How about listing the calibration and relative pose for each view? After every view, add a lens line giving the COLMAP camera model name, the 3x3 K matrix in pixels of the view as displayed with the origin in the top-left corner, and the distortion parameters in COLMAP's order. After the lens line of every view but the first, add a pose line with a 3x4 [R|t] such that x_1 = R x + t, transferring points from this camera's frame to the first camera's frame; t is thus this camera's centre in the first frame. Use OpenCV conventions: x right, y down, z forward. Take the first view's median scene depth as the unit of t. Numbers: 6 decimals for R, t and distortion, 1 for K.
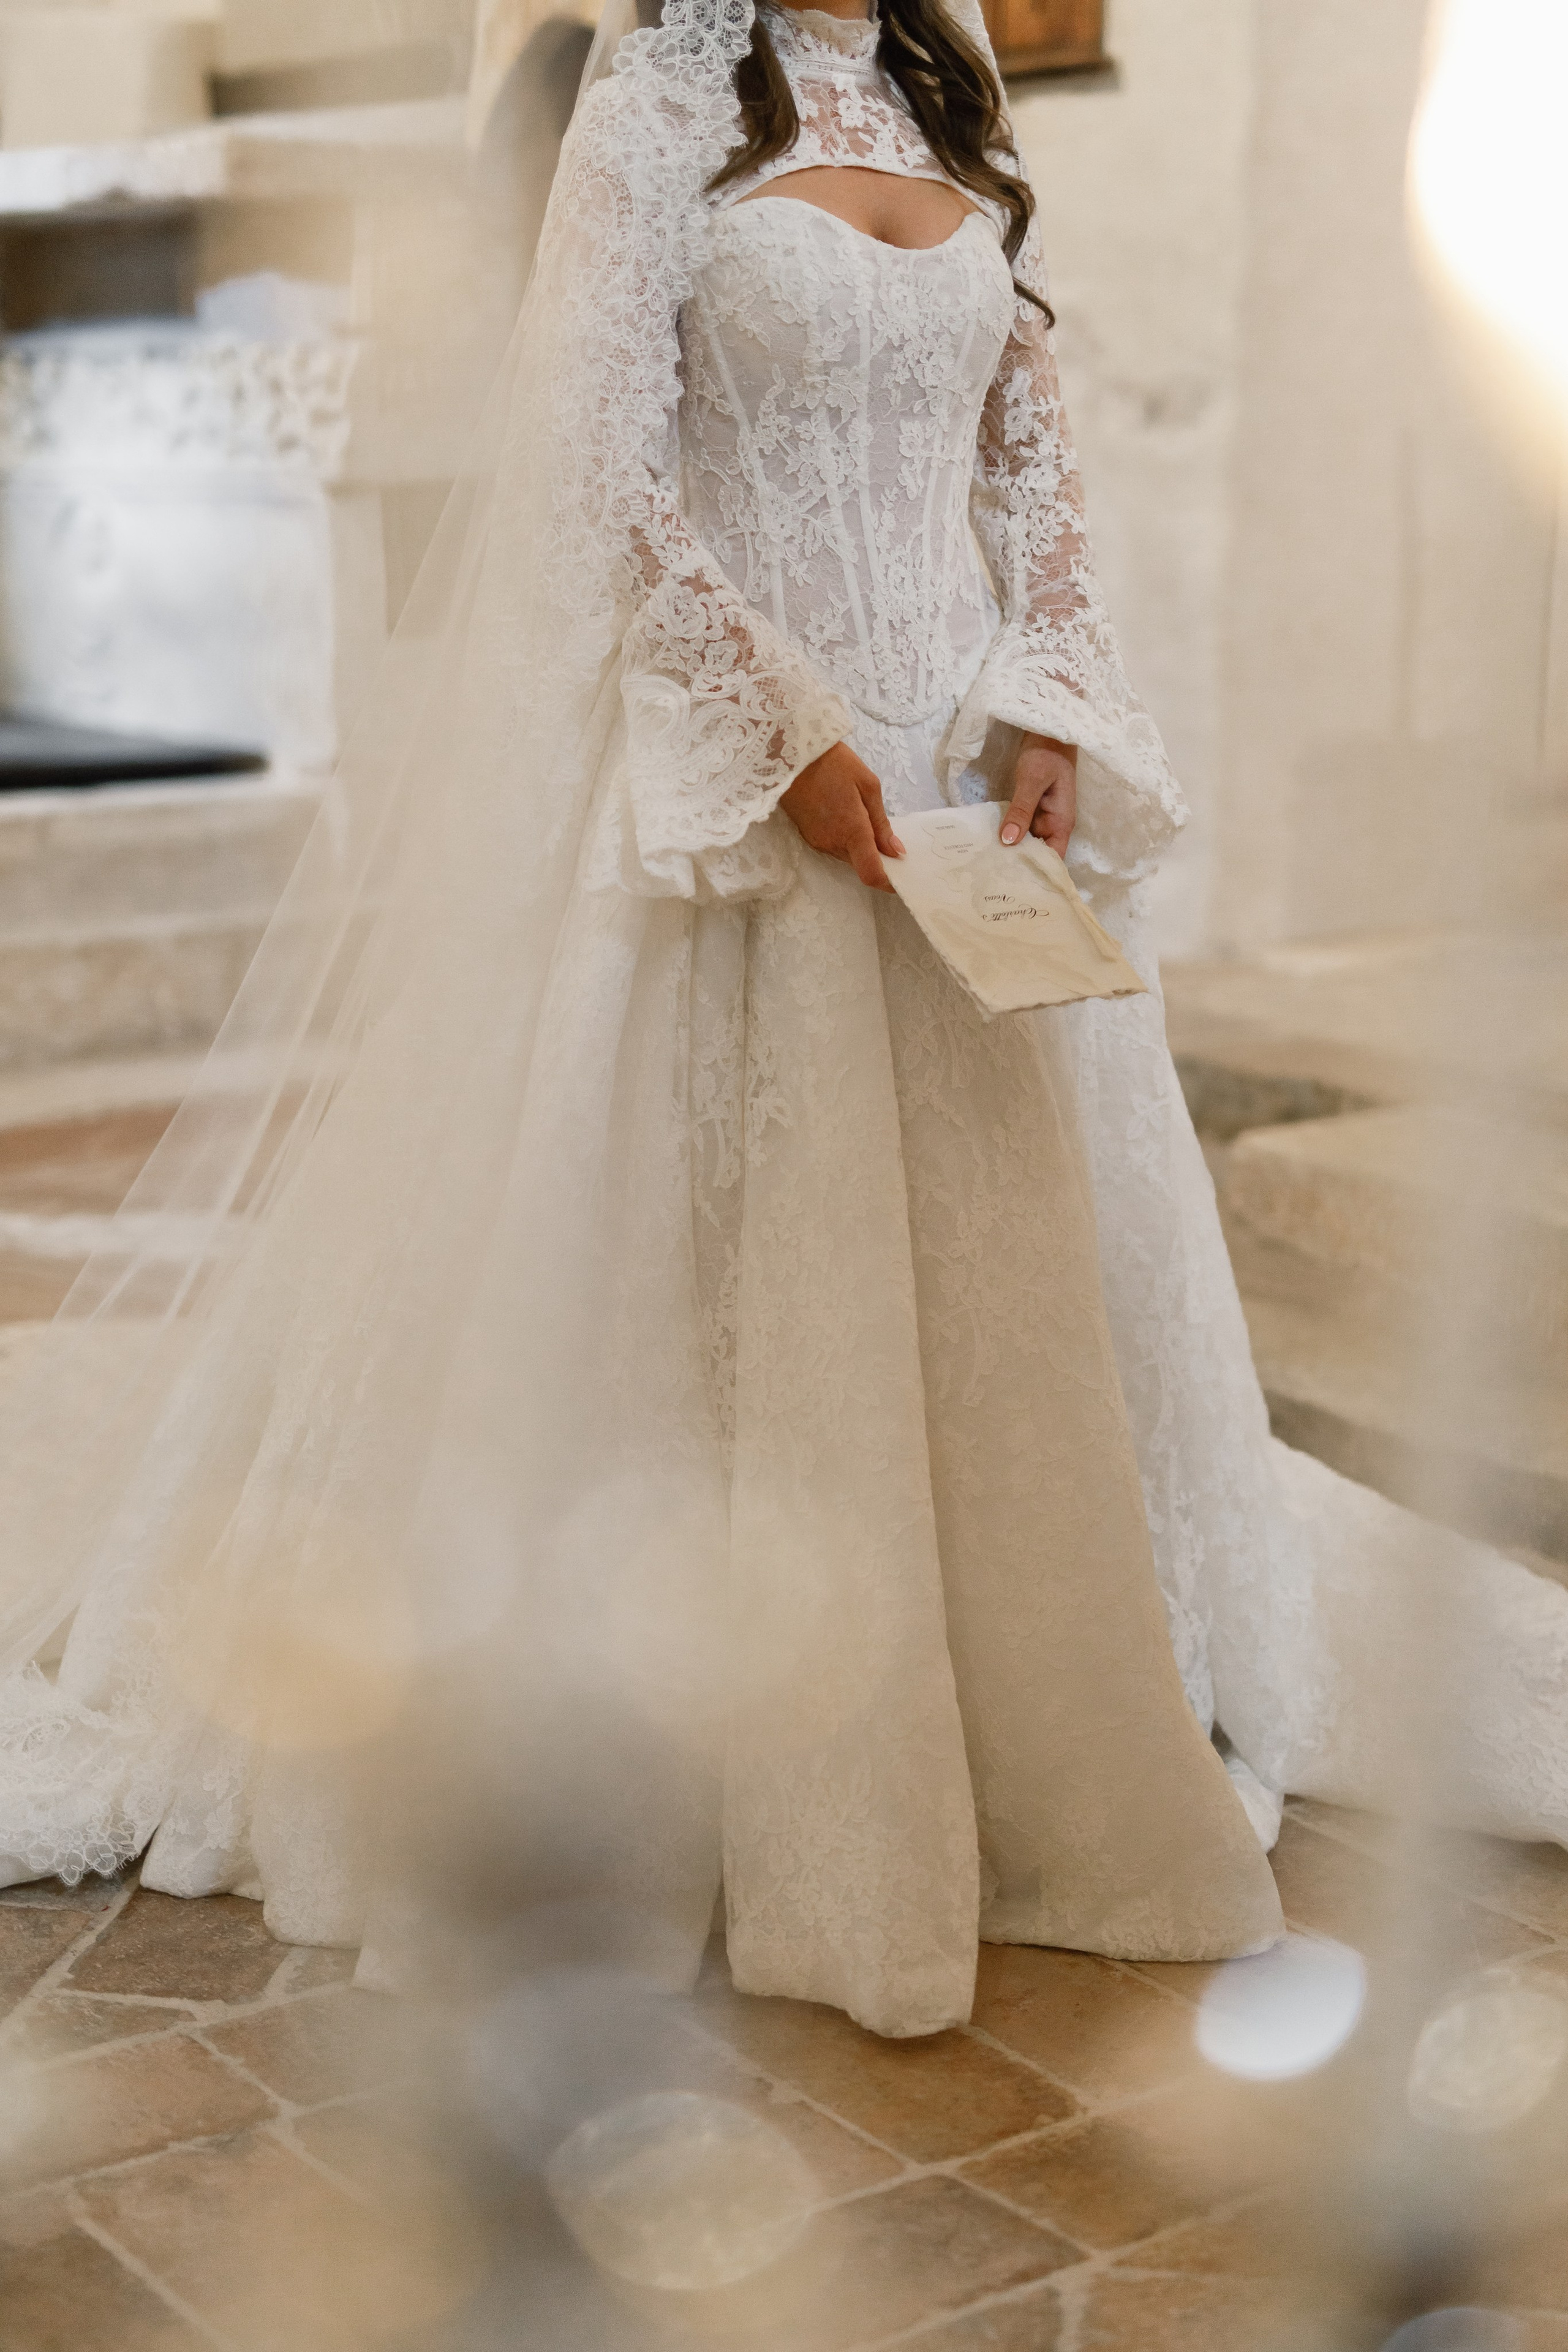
lens RADIAL K [[3639.3, 0, 788.2], [0, 3639.3, 1165.4], [0, 0, 1]] dist [0.019915, 0.000000]
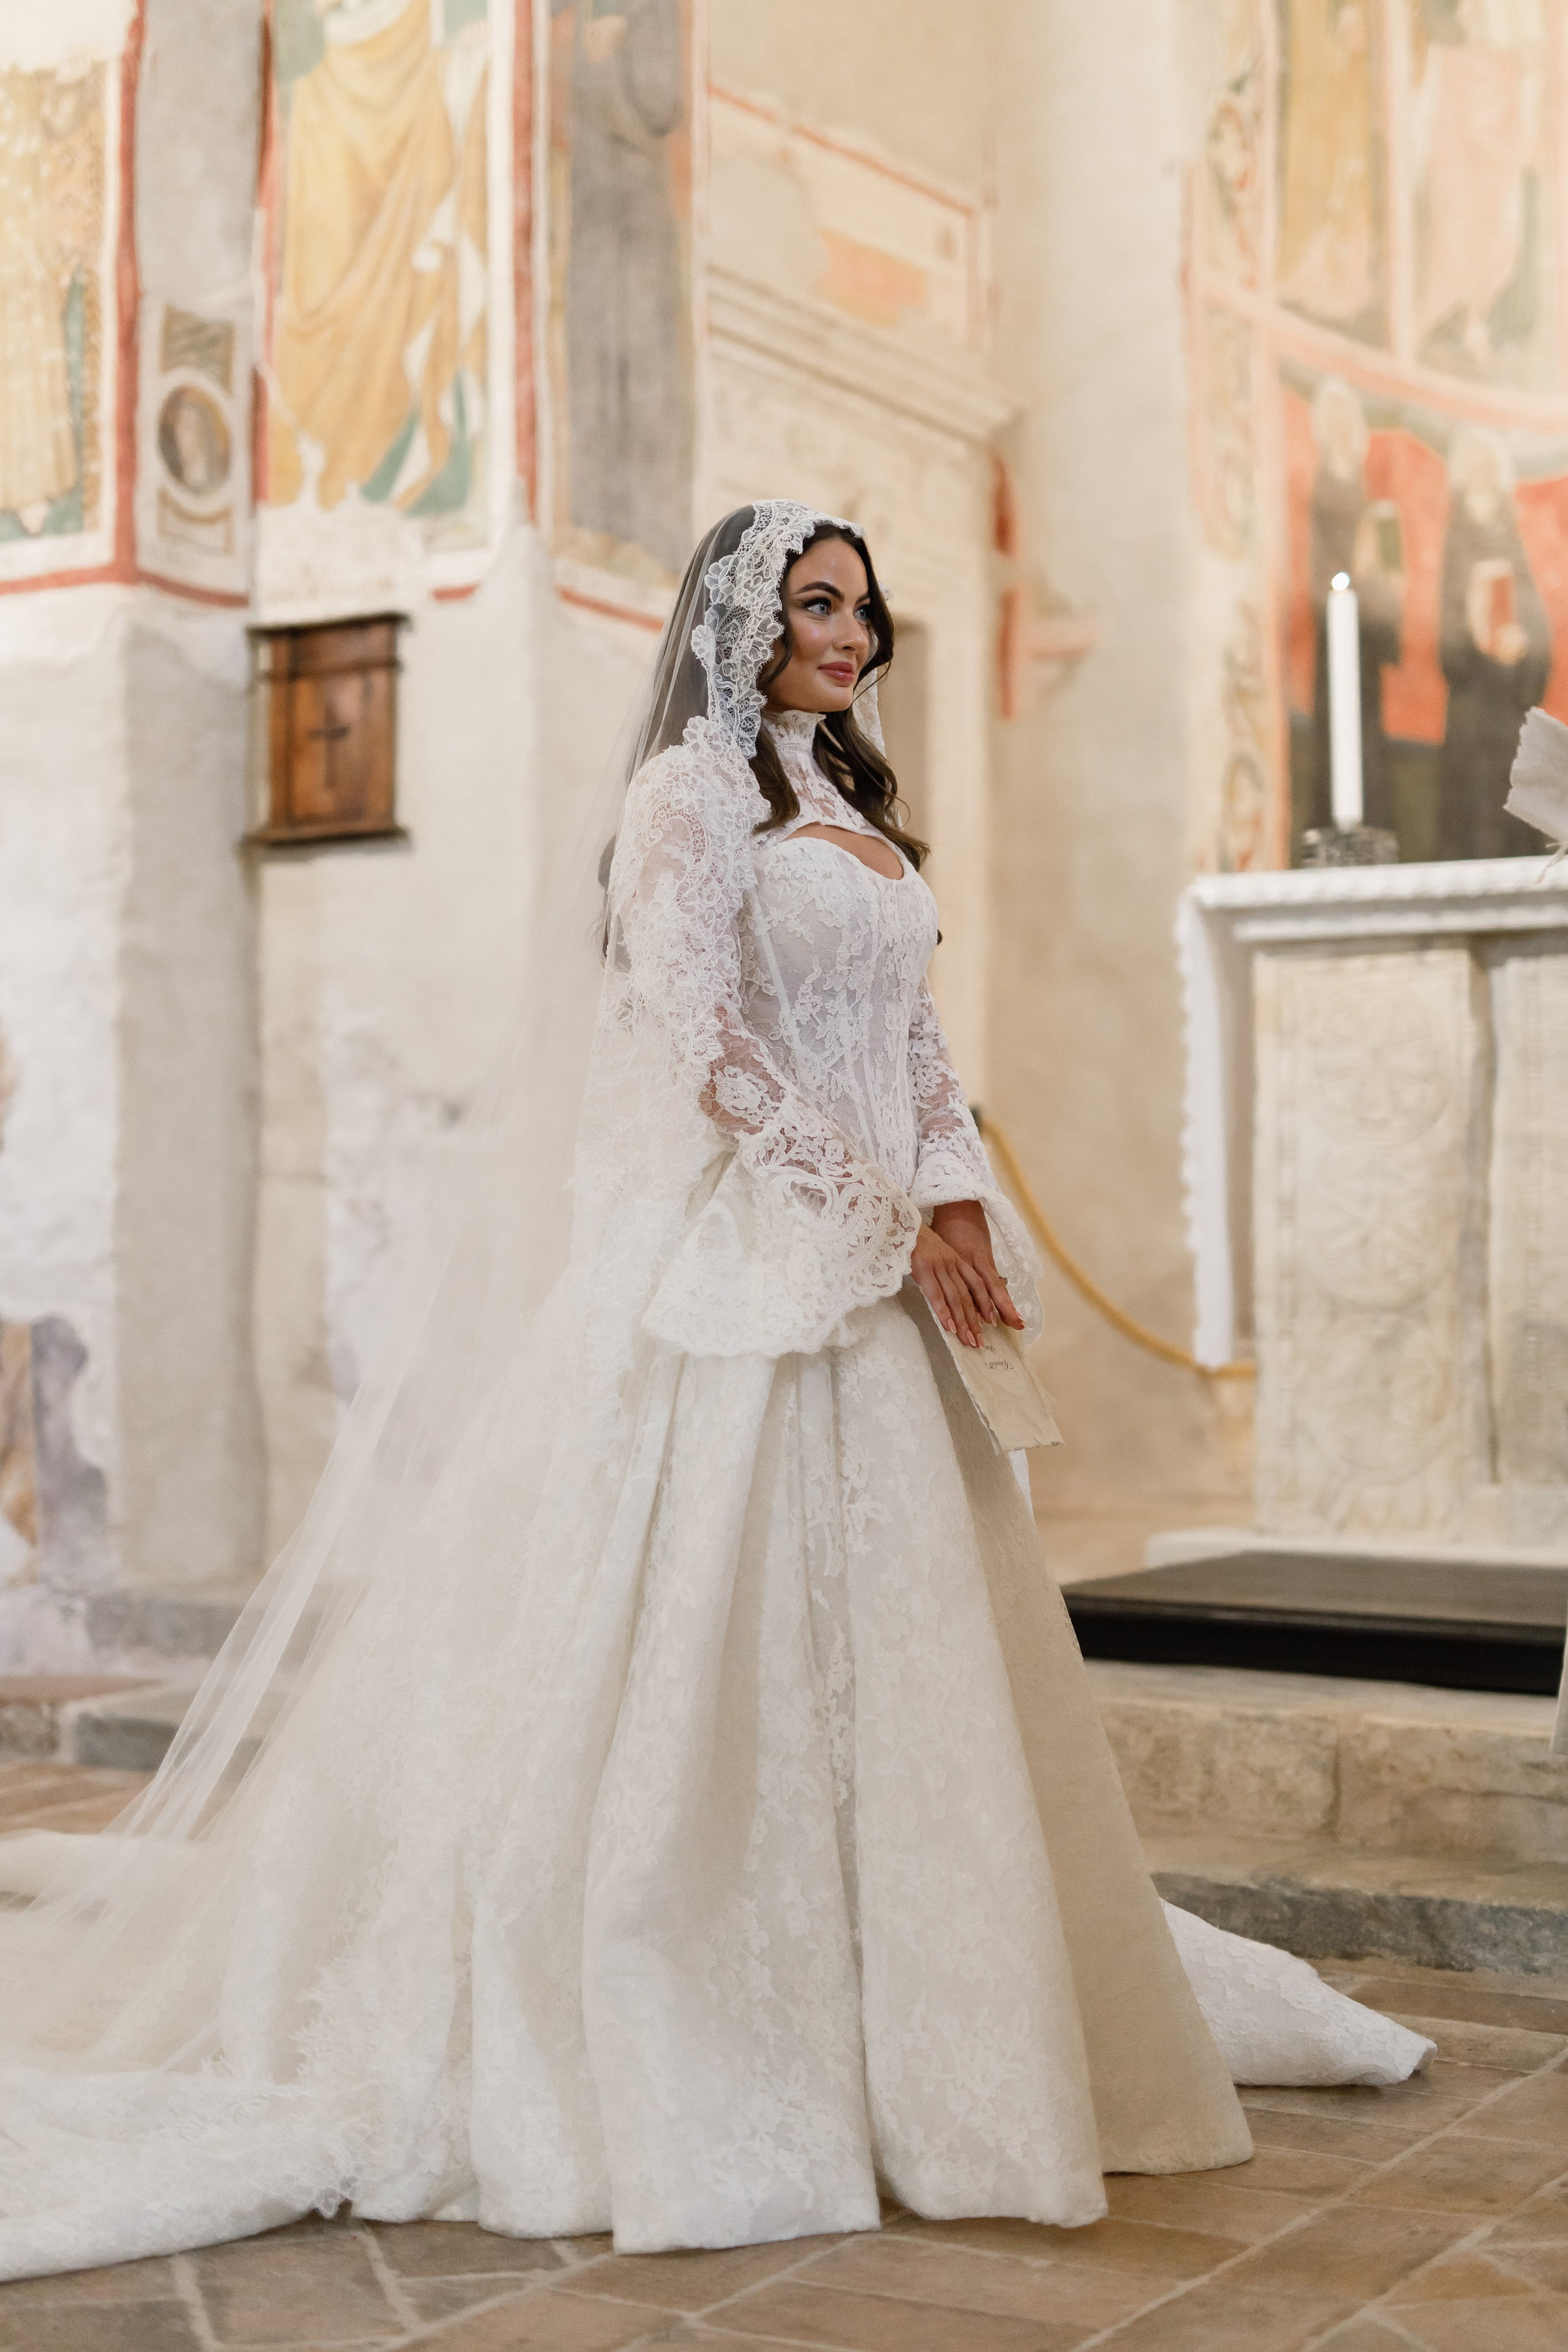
lens RADIAL K [[3549.3, 0, 766.3], [0, 3549.3, 1145.6], [0, 0, 1]] dist [0.007498, 0.000000]
pose [[0.919246, 0.005195, 0.393650, -0.525863], [0.087547, 0.972178, -0.217268, 0.126885], [-0.383826, 0.234186, 0.893216, -0.137754]]
